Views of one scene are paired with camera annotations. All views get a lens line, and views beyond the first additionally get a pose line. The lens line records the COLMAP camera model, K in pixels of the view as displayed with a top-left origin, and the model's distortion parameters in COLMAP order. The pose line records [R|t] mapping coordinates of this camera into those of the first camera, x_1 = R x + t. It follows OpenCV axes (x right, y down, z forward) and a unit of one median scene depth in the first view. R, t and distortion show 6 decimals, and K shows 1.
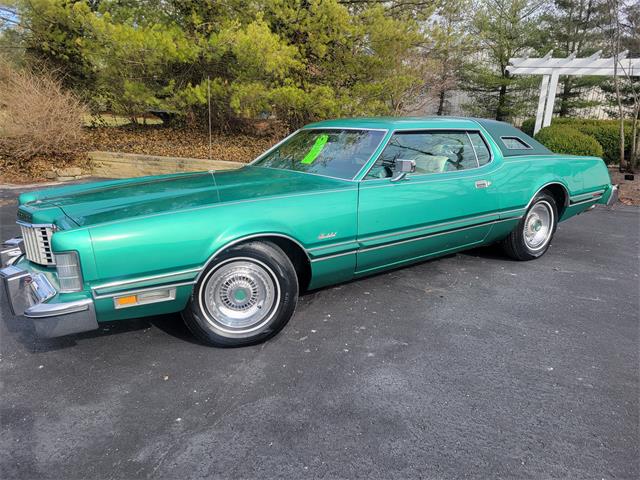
lens RADIAL K [[487.6, 0, 317.9], [0, 487.6, 237.2], [0, 0, 1]] dist [0.071711, -0.057239]
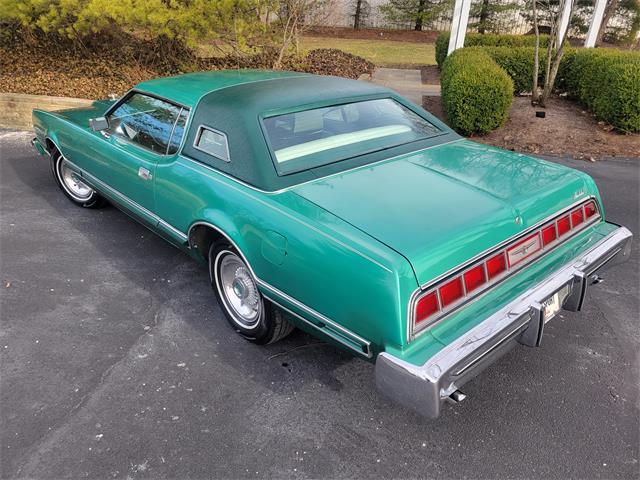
lens RADIAL K [[492.1, 0, 320.0], [0, 492.1, 240.0], [0, 0, 1]] dist [0.060970, -0.047926]
pose [[0.988379, -0.059379, 0.139934, 0.166397], [0.031815, 0.980968, 0.191543, -0.151759], [-0.148645, -0.184865, 0.971457, 0.254749]]
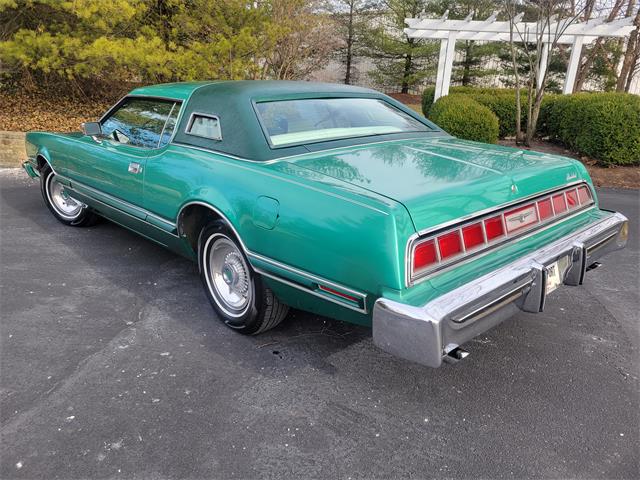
lens RADIAL K [[490.9, 0, 323.4], [0, 490.9, 234.7], [0, 0, 1]] dist [0.066300, -0.055626]
pose [[0.984625, -0.042926, 0.169326, 0.163245], [0.033208, 0.997657, 0.059812, -0.061333], [-0.171497, -0.053269, 0.983743, 0.259287]]
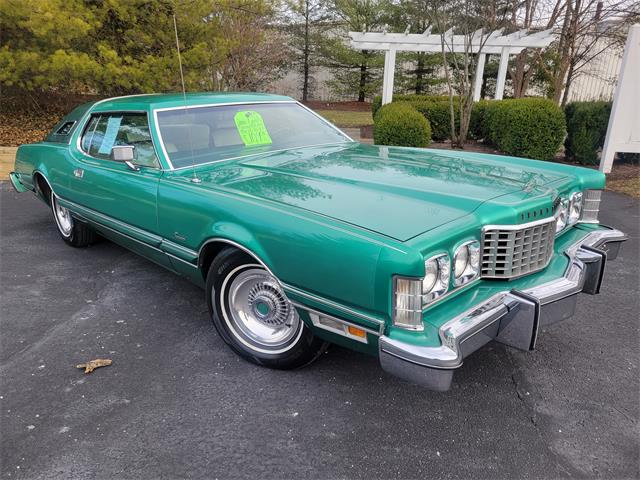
lens RADIAL K [[489.2, 0, 326.5], [0, 489.2, 240.1], [0, 0, 1]] dist [0.068997, -0.061534]
pose [[0.968287, -0.078190, 0.237292, 0.194449], [0.066396, 0.996146, 0.057305, -0.031054], [-0.240858, -0.039732, 0.969747, 0.126365]]
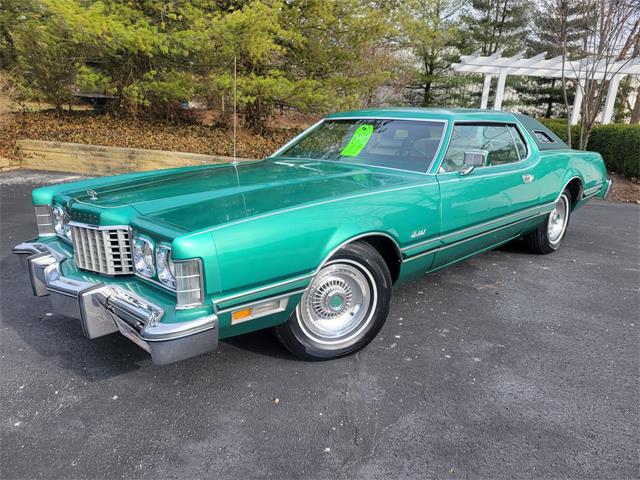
lens RADIAL K [[492.1, 0, 320.0], [0, 492.1, 240.0], [0, 0, 1]] dist [0.060970, -0.047926]
pose [[0.984493, -0.019451, 0.174340, -0.207368], [0.016496, 0.999695, 0.018382, -0.007129], [-0.174645, -0.015221, 0.984514, 0.070473]]
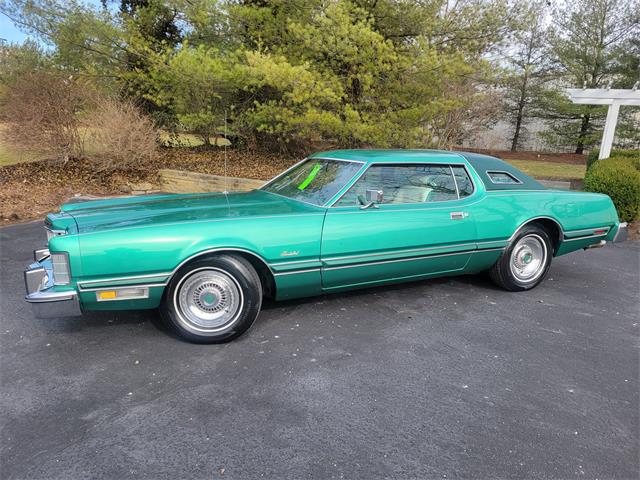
lens RADIAL K [[485.1, 0, 318.6], [0, 485.1, 240.1], [0, 0, 1]] dist [0.065975, -0.042714]
pose [[0.986135, 0.056183, -0.156147, 0.166500], [-0.061700, 0.997622, -0.030706, -0.002365], [0.154050, 0.039915, 0.987256, -0.074104]]
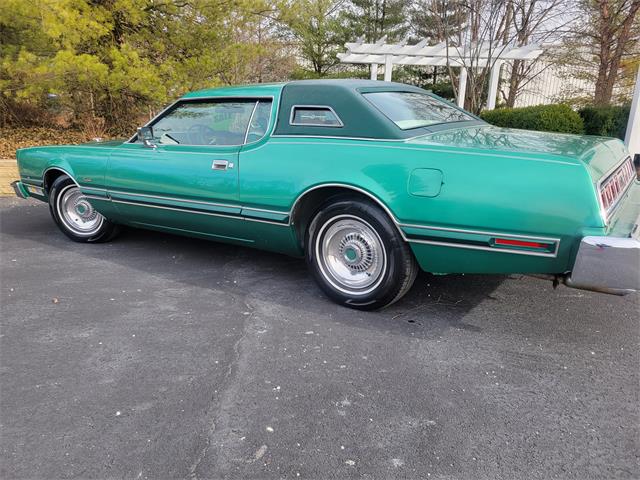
lens RADIAL K [[487.6, 0, 317.9], [0, 487.6, 237.2], [0, 0, 1]] dist [0.071711, -0.057239]
pose [[0.930462, -0.098841, 0.352804, -0.090109], [0.097741, 0.994991, 0.020980, -0.023118], [-0.353110, 0.014962, 0.935462, 0.294420]]
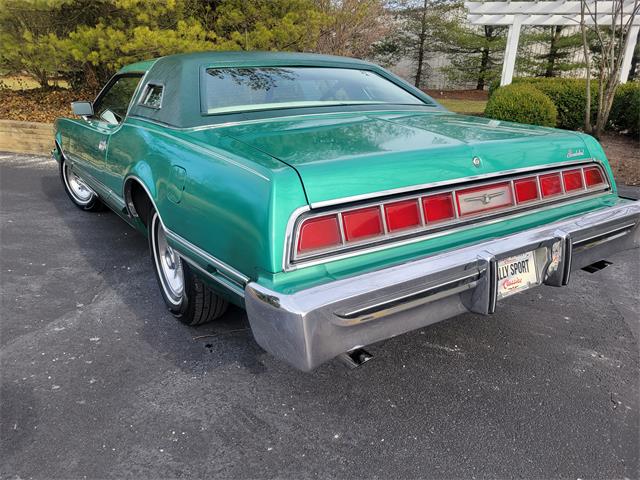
lens RADIAL K [[492.1, 0, 320.0], [0, 492.1, 240.0], [0, 0, 1]] dist [0.060970, -0.047926]
pose [[0.999874, -0.009398, 0.012769, 0.299325], [0.008581, 0.997999, 0.062648, -0.035565], [-0.013332, -0.062530, 0.997954, 0.311588]]
